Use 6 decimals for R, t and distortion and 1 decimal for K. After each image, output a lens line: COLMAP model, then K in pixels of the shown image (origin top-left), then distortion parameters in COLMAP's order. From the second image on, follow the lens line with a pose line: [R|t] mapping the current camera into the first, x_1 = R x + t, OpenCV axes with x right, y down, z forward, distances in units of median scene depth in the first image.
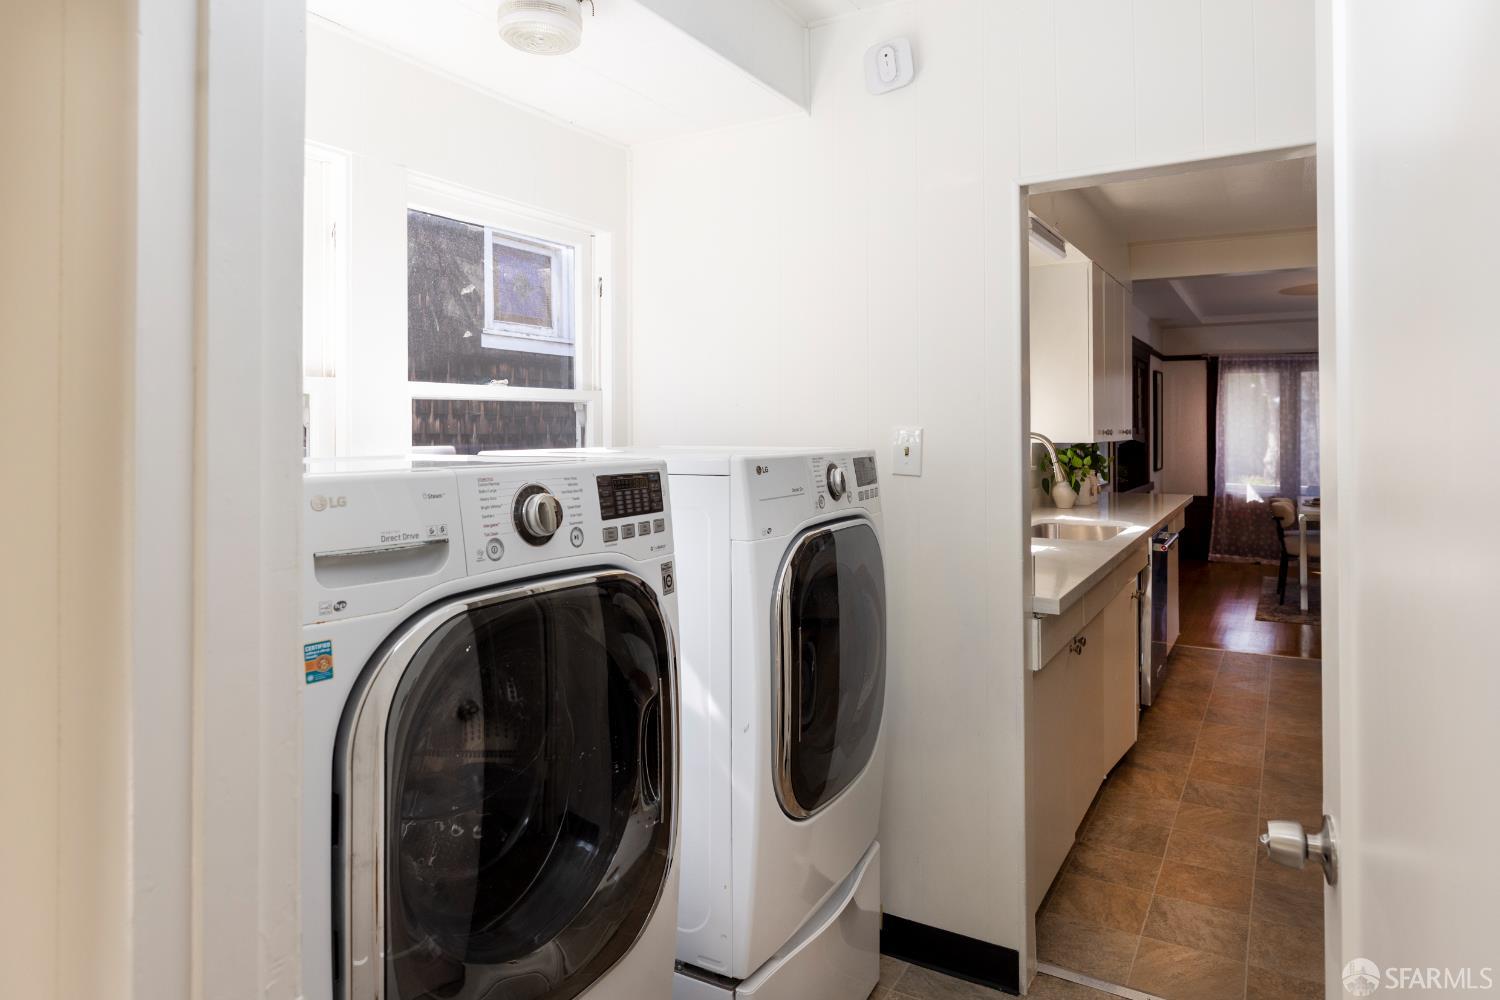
lens RADIAL K [[940.1, 0, 752.8], [0, 940.1, 418.3], [0, 0, 1]] dist [-0.004487, -0.000552]
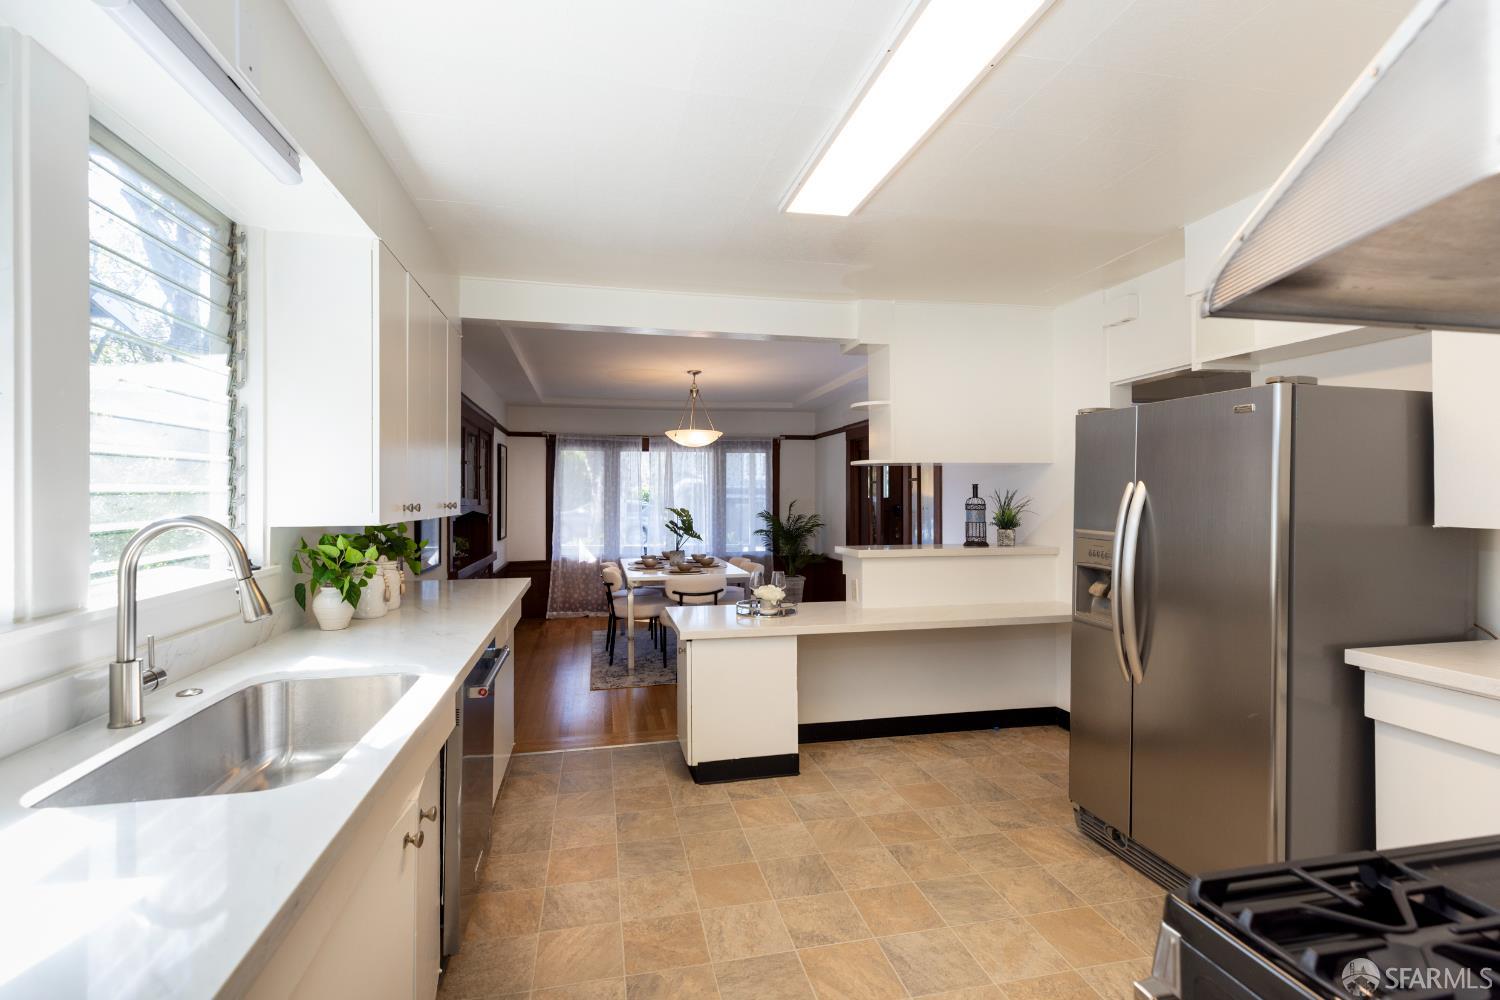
lens RADIAL K [[701.3, 0, 742.5], [0, 701.3, 495.8], [0, 0, 1]] dist [0.001569, 0.000108]
pose [[0.748719, 0.001113, 0.662887, 0.123107], [-0.006308, 0.999965, 0.005446, 0.001111], [-0.662858, -0.008259, 0.748700, 0.256337]]
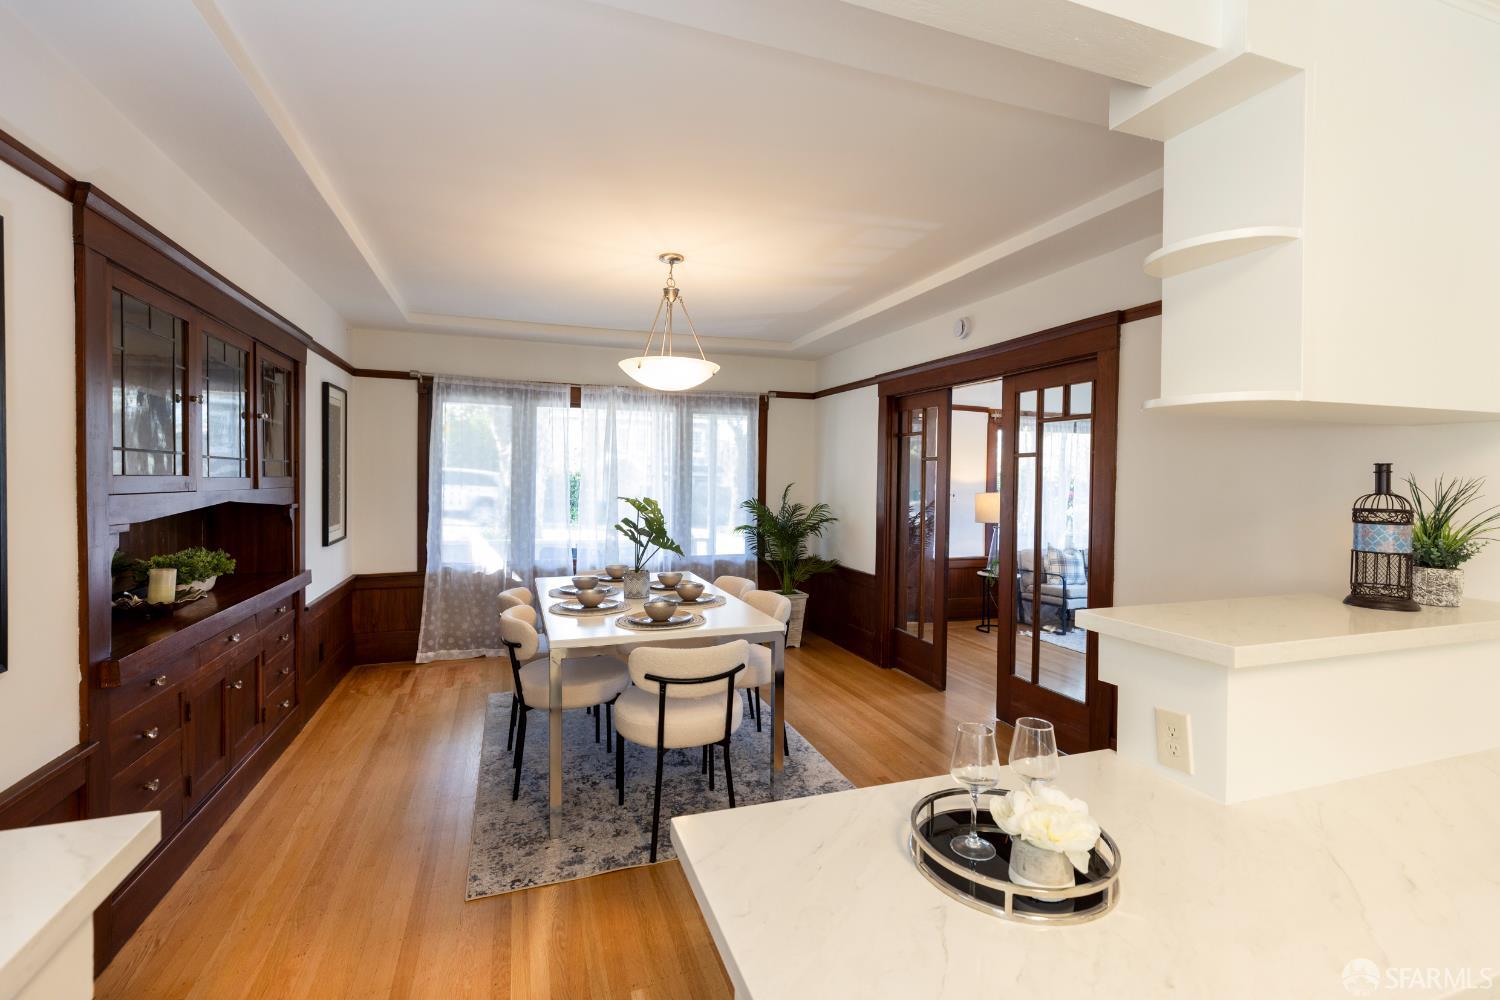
lens RADIAL K [[701.3, 0, 742.5], [0, 701.3, 495.8], [0, 0, 1]] dist [0.001569, 0.000108]
pose [[0.669356, -0.011858, 0.742847, 0.288014], [-0.021937, 0.999121, 0.035716, 0.001050], [-0.742618, -0.040202, 0.668508, 0.522966]]
